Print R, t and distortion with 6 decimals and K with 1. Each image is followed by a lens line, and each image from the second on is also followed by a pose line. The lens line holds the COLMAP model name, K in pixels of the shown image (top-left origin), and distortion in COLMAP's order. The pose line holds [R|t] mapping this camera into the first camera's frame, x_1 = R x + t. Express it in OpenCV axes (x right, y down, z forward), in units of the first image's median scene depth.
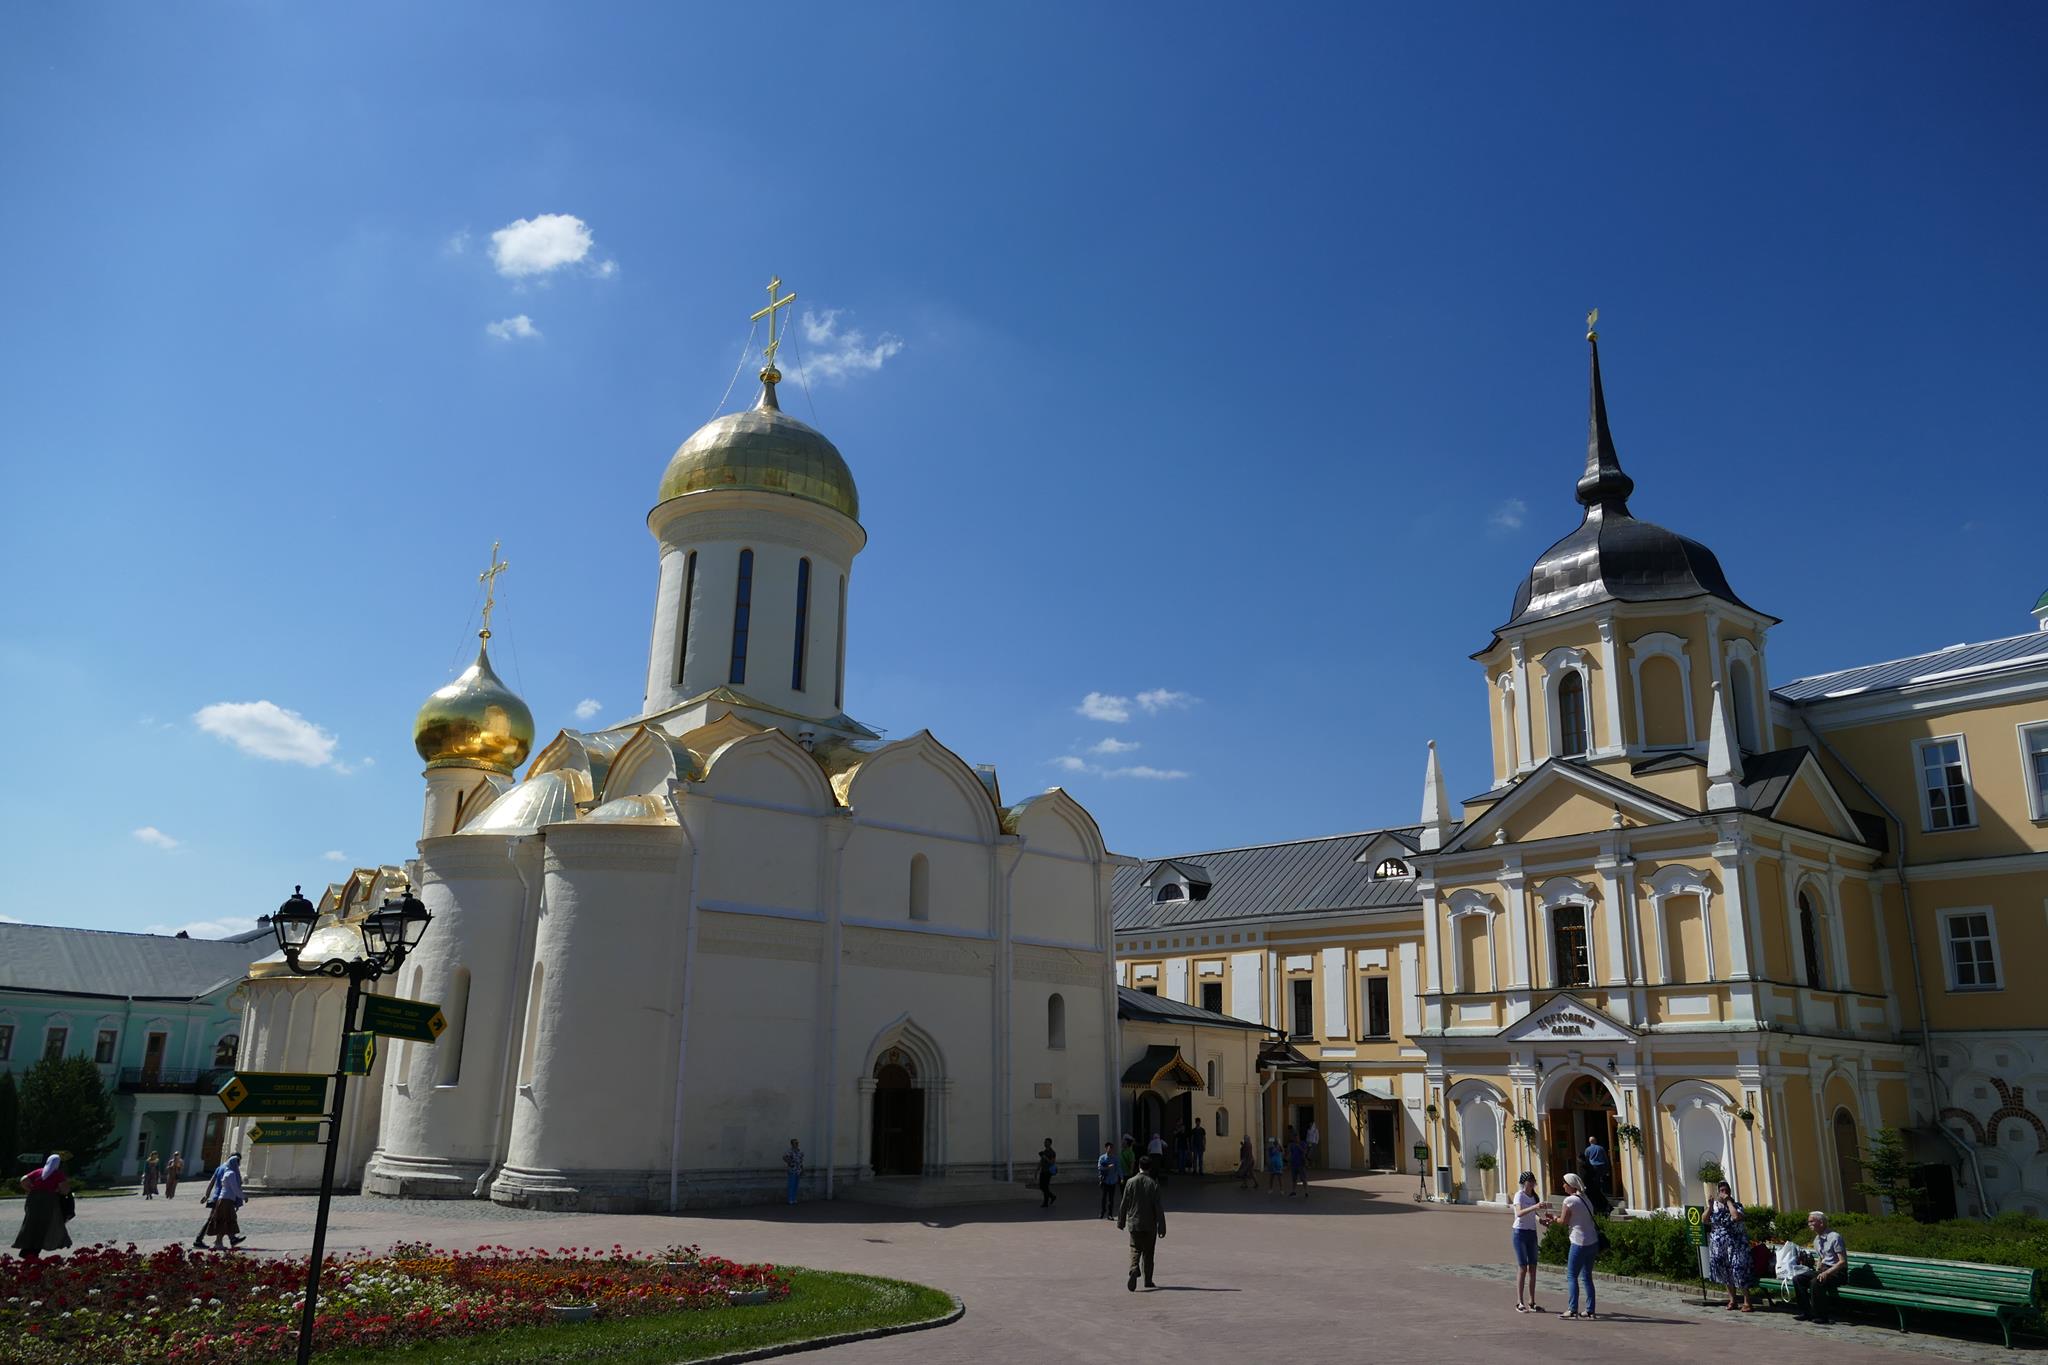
lens RADIAL K [[1486.0, 0, 1027.6], [0, 1486.0, 704.8], [0, 0, 1]] dist [0.011506, 0.003993]
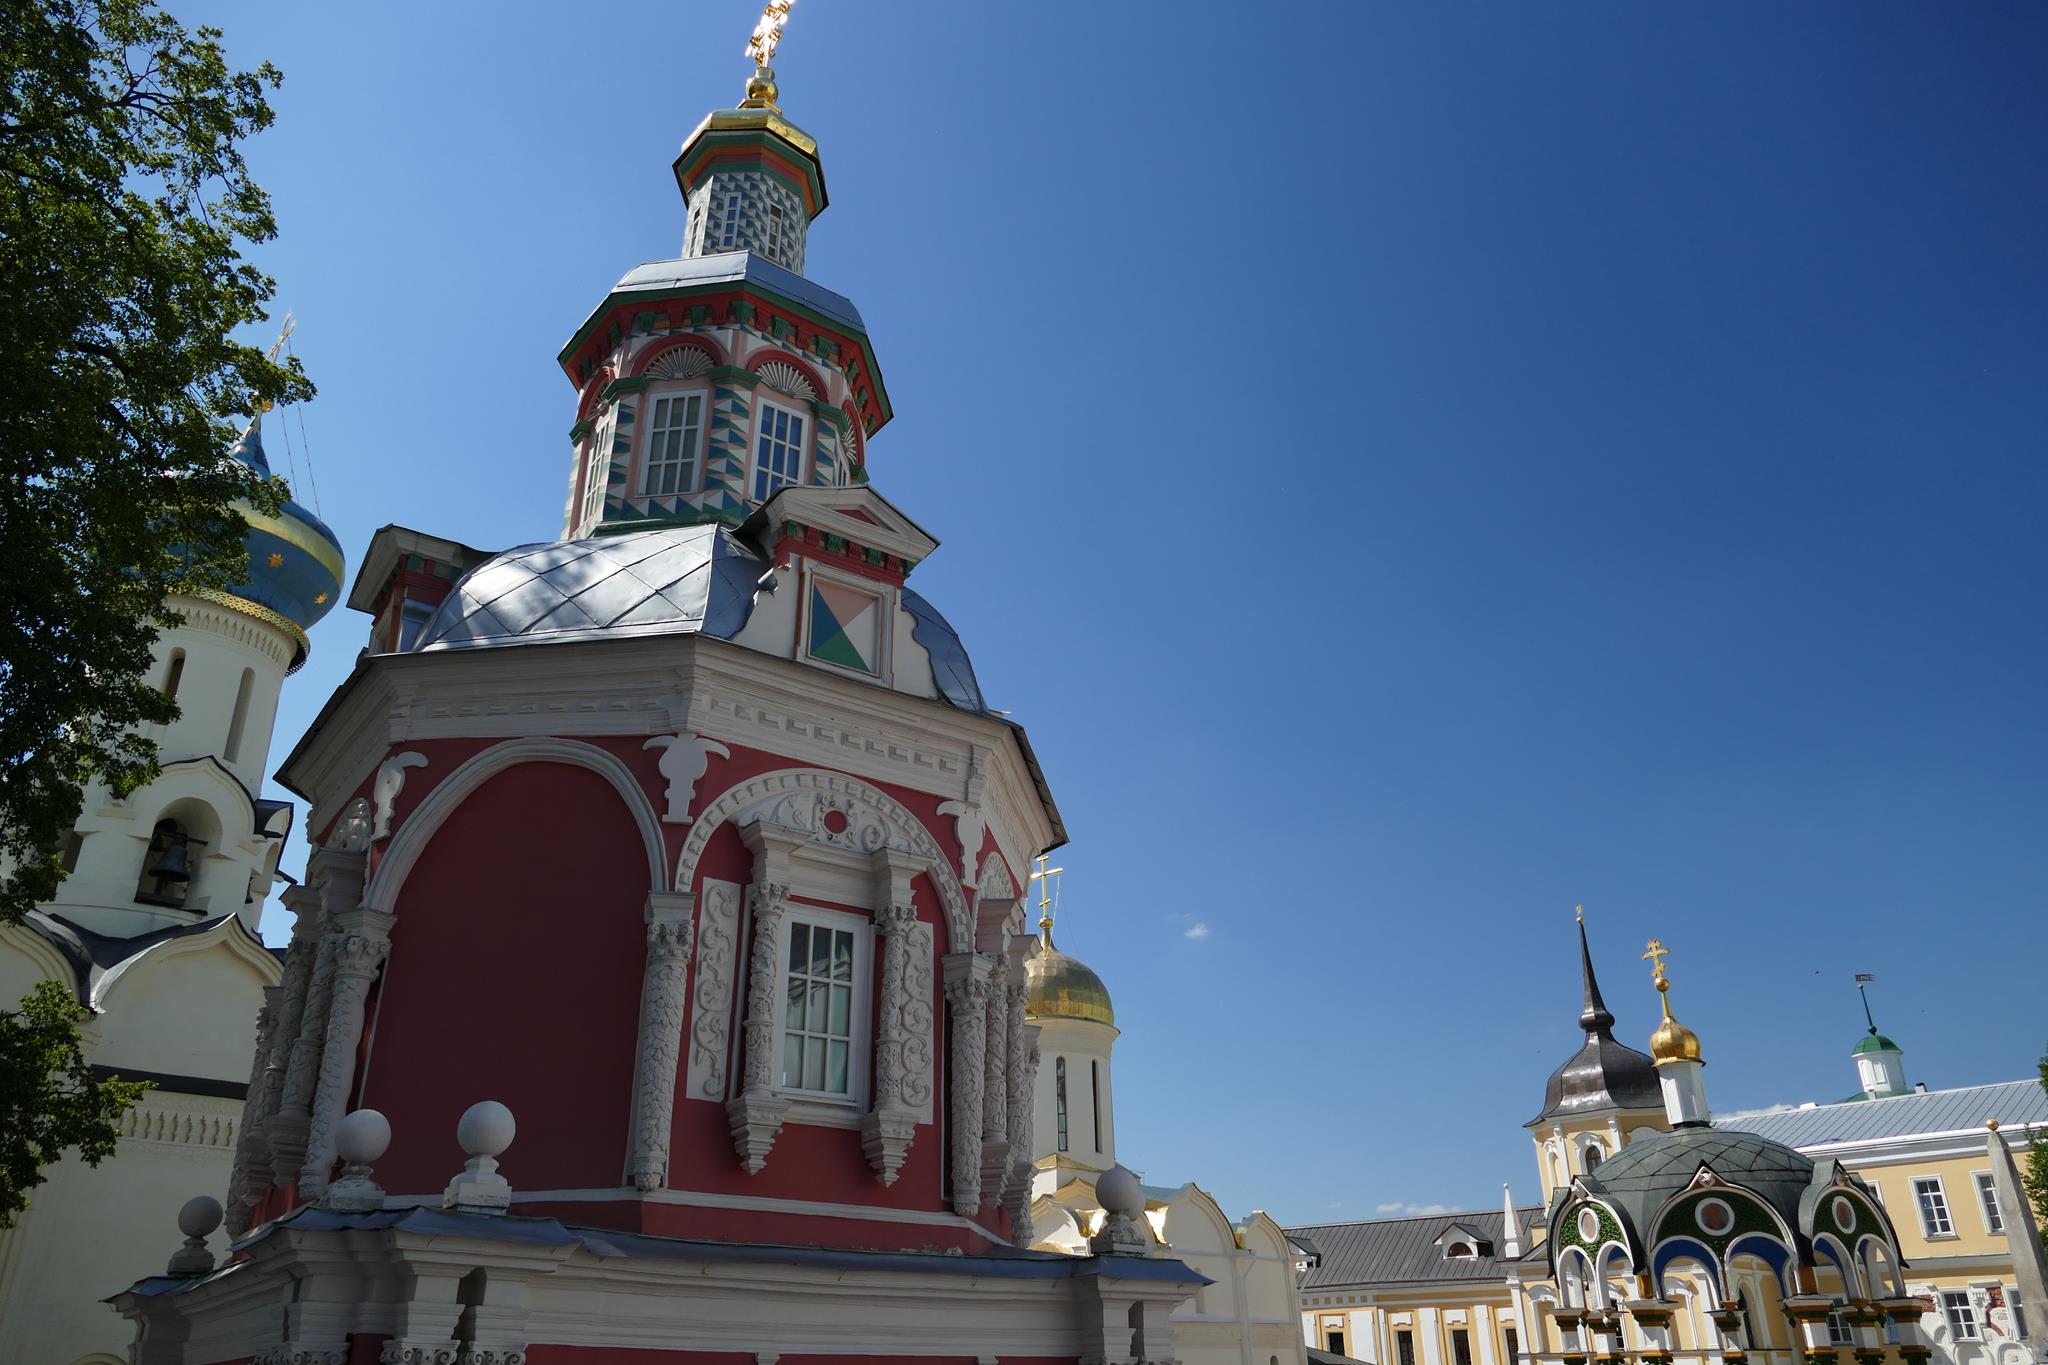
lens RADIAL K [[1473.5, 0, 1024.0], [0, 1473.5, 682.5], [0, 0, 1]] dist [-0.017391, 0.005891]
pose [[0.997407, 0.002185, 0.071935, -0.362124], [0.011328, 0.982313, -0.186903, -0.215981], [-0.071071, 0.187233, 0.979741, -0.615903]]
